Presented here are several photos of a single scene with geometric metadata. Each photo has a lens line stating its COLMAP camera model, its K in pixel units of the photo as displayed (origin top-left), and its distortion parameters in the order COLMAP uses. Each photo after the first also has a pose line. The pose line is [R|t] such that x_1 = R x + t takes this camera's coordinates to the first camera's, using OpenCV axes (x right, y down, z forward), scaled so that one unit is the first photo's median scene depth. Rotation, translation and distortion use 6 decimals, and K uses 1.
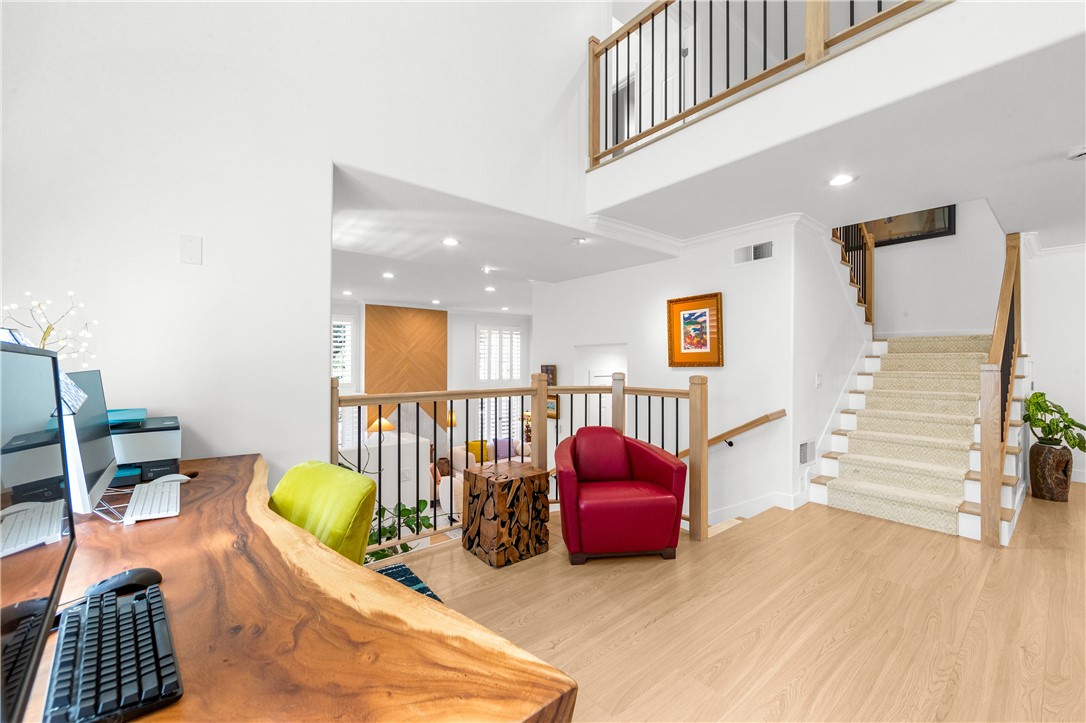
lens RADIAL K [[432.3, 0, 542.9], [0, 432.3, 357.8], [0, 0, 1]] dist [-0.002050, -0.000231]
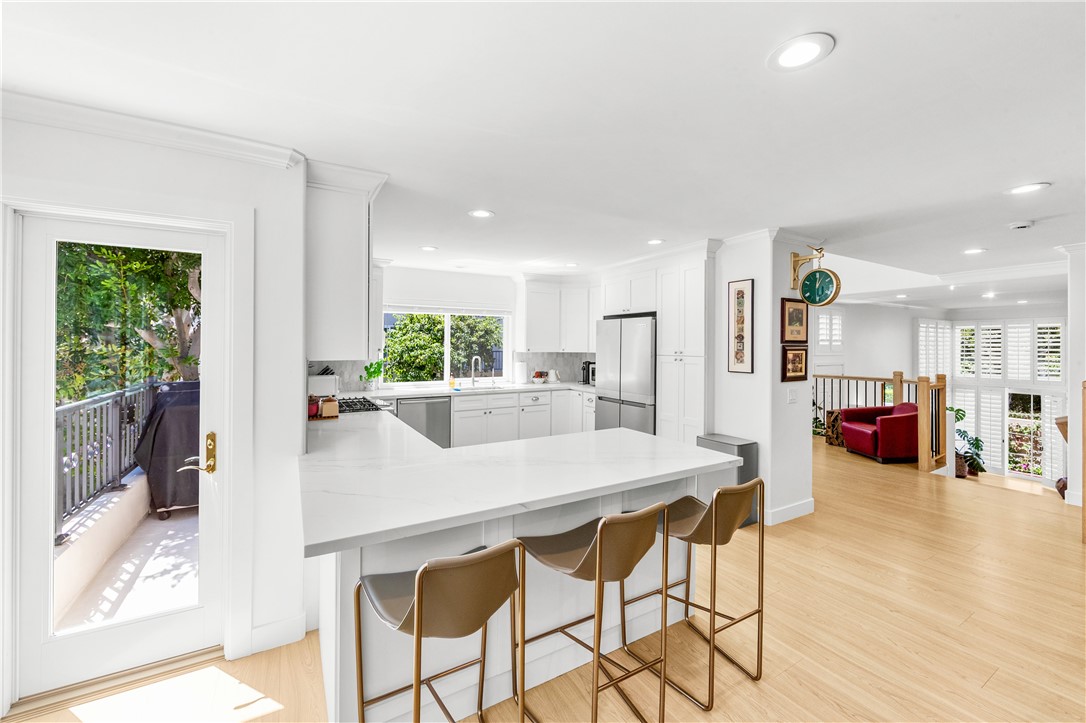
lens RADIAL K [[435.5, 0, 541.4], [0, 435.5, 344.3], [0, 0, 1]] dist [-0.002273, -0.000269]
pose [[-0.152261, -0.005316, -0.988326, 2.401797], [0.000676, 0.999985, -0.005483, -0.080294], [0.988340, -0.001503, -0.152255, -0.247944]]
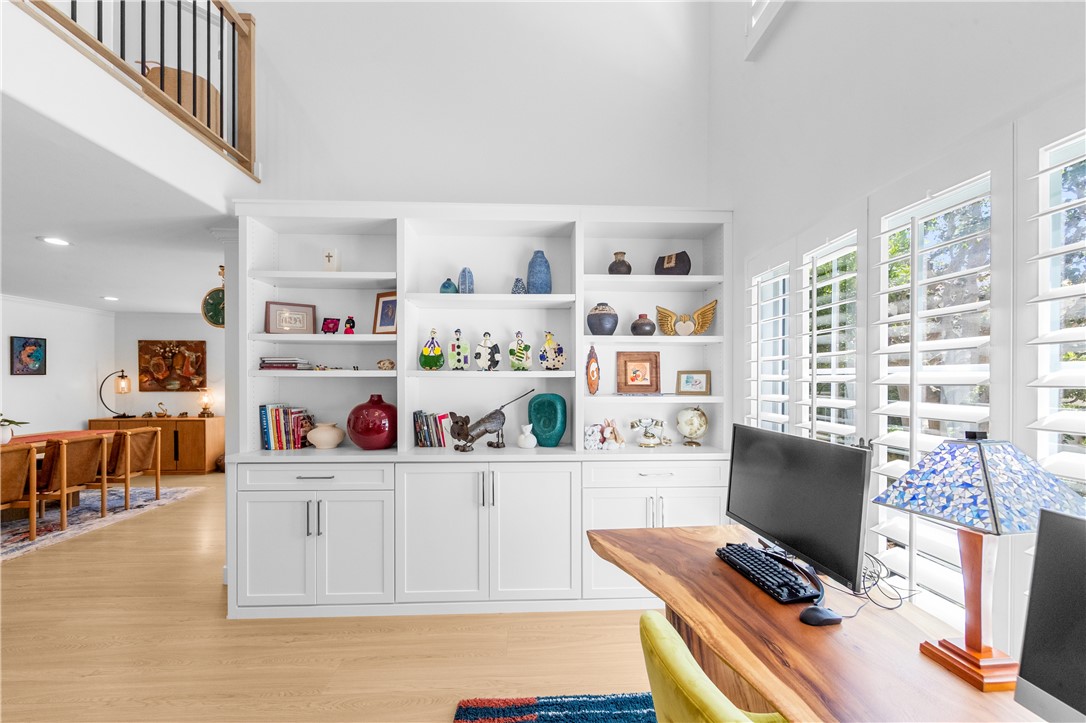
lens RADIAL K [[435.4, 0, 540.6], [0, 435.4, 379.5], [0, 0, 1]] dist [-0.000374, -0.000045]
pose [[-0.805768, -0.005296, 0.592208, -0.317303], [-0.005154, 0.999985, 0.001931, -0.069341], [-0.592209, -0.001496, -0.805783, 0.786985]]
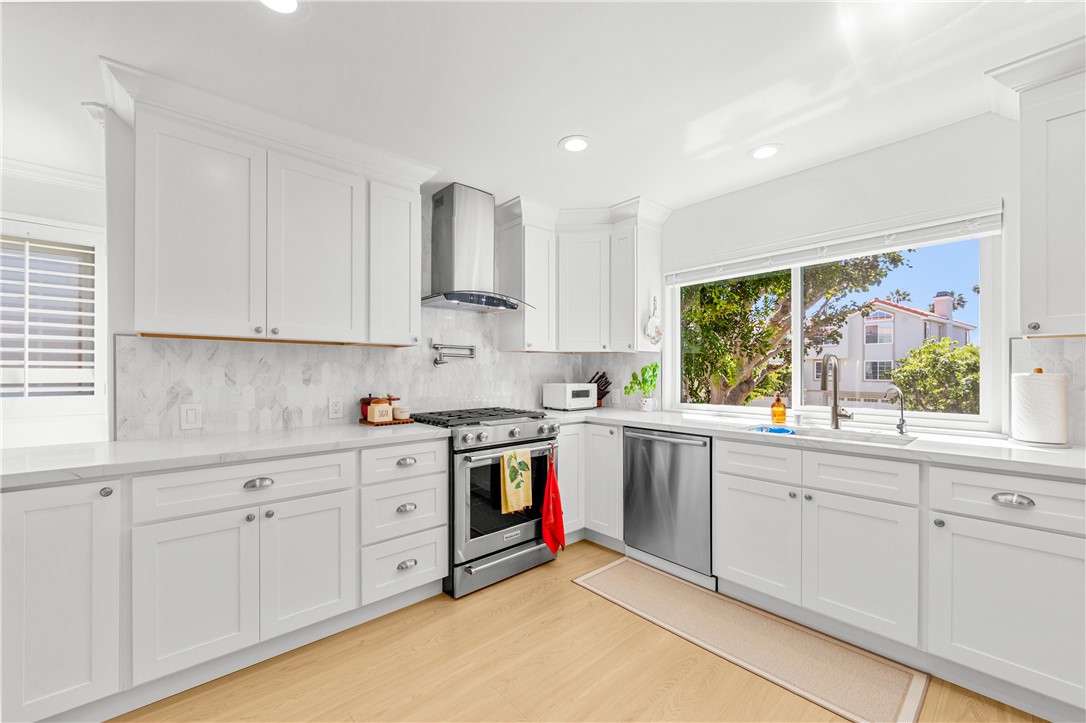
lens RADIAL K [[432.9, 0, 542.9], [0, 432.9, 372.8], [0, 0, 1]] dist [-0.000960, -0.000157]
pose [[-0.998736, -0.004360, -0.050080, 1.068006], [-0.004240, 0.999988, -0.002517, 0.001779], [0.050090, -0.002301, -0.998742, -0.071705]]
